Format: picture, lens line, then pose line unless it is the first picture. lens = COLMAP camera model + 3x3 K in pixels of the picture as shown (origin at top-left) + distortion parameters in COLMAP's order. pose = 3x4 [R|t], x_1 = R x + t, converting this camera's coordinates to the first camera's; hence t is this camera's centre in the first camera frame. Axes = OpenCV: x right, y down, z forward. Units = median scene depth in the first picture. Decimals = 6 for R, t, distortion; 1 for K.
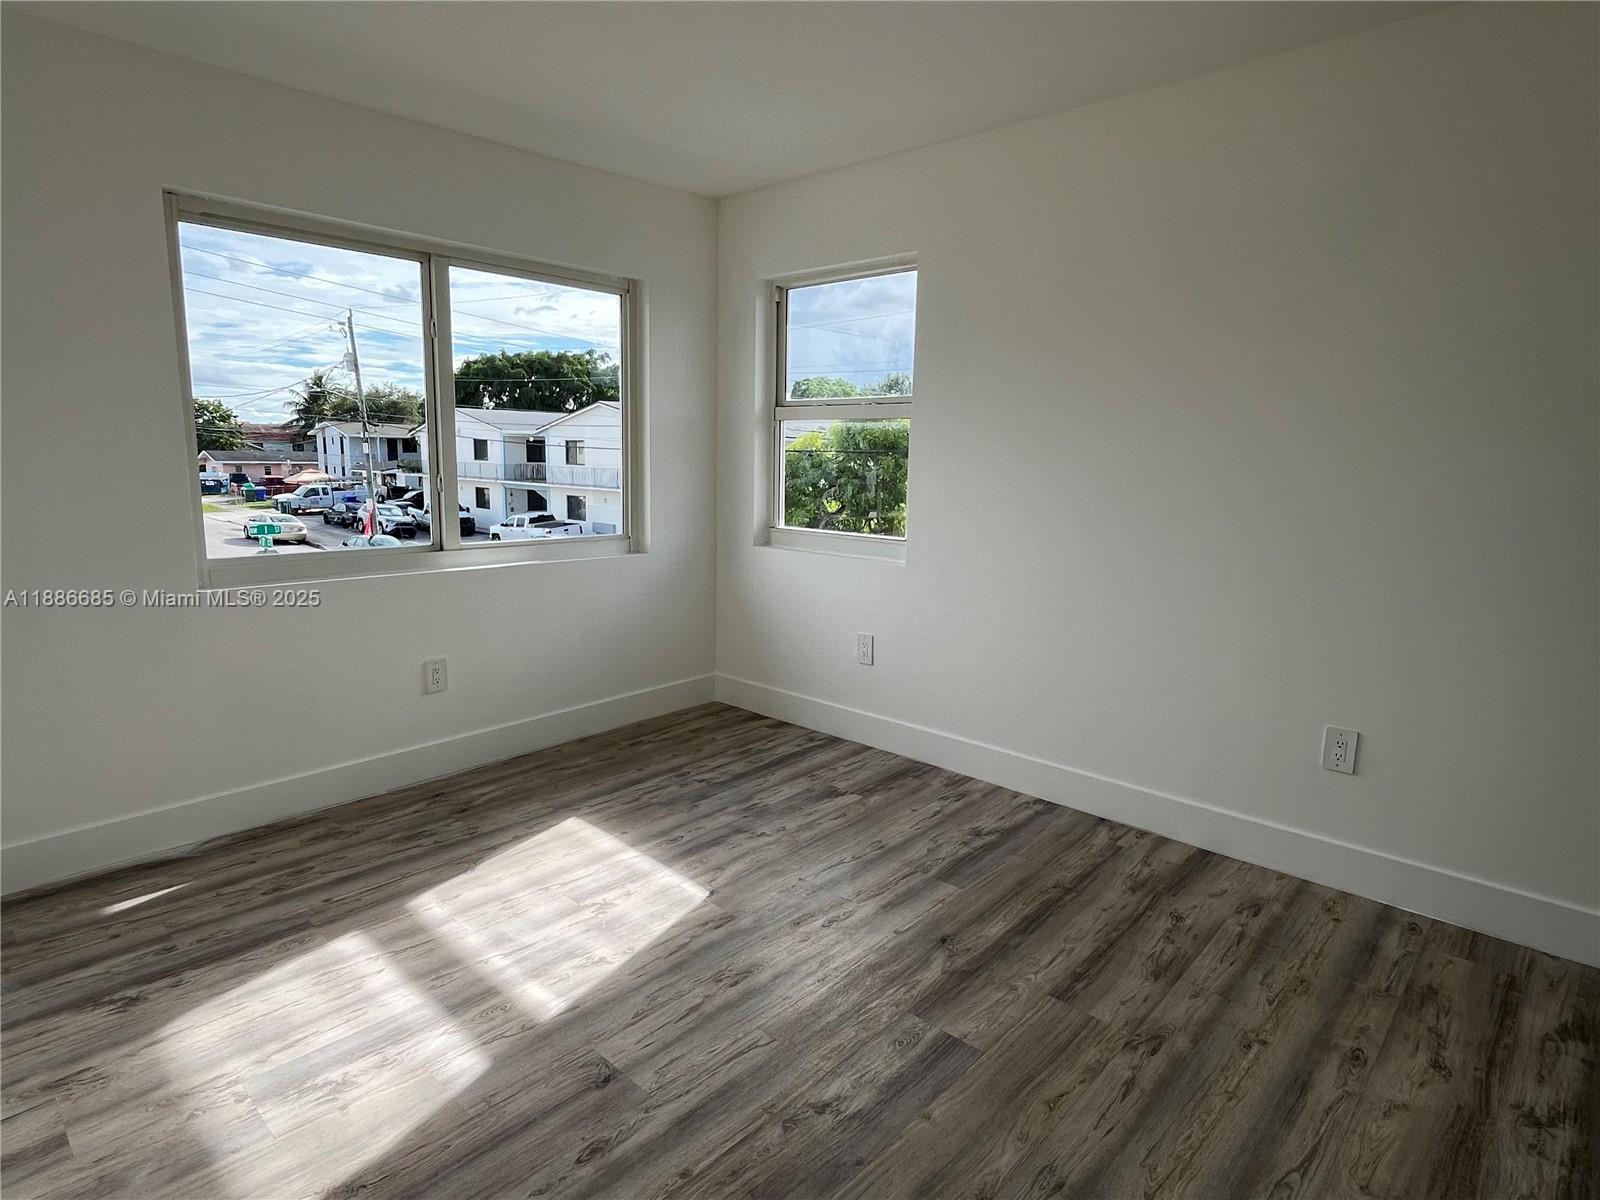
lens RADIAL K [[831.5, 0, 816.2], [0, 831.5, 598.8], [0, 0, 1]] dist [0.004482, 0.001559]
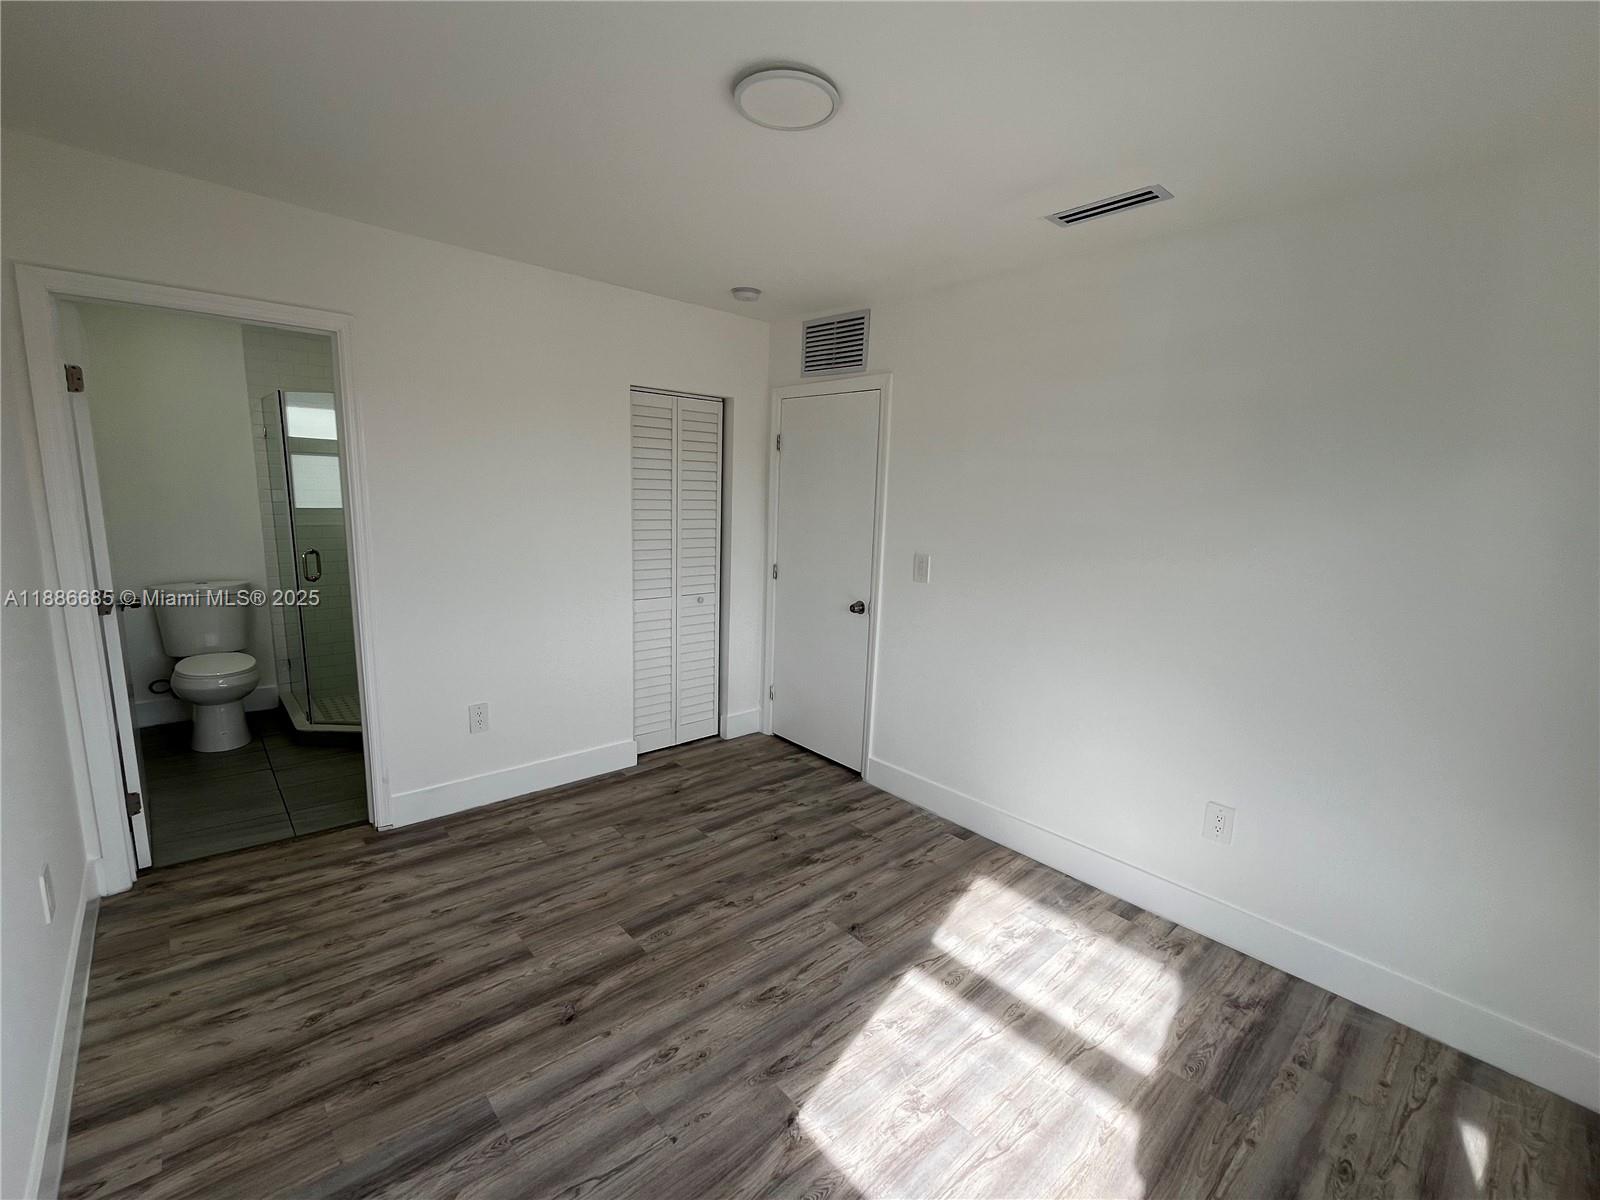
lens RADIAL K [[674.5, 0, 803.8], [0, 674.5, 603.6], [0, 0, 1]] dist [-0.014545, -0.000189]
pose [[-0.993436, -0.068739, 0.091431, -0.192755], [-0.032980, 0.937483, 0.346464, -0.405708], [-0.109531, 0.341175, -0.933597, 1.700598]]
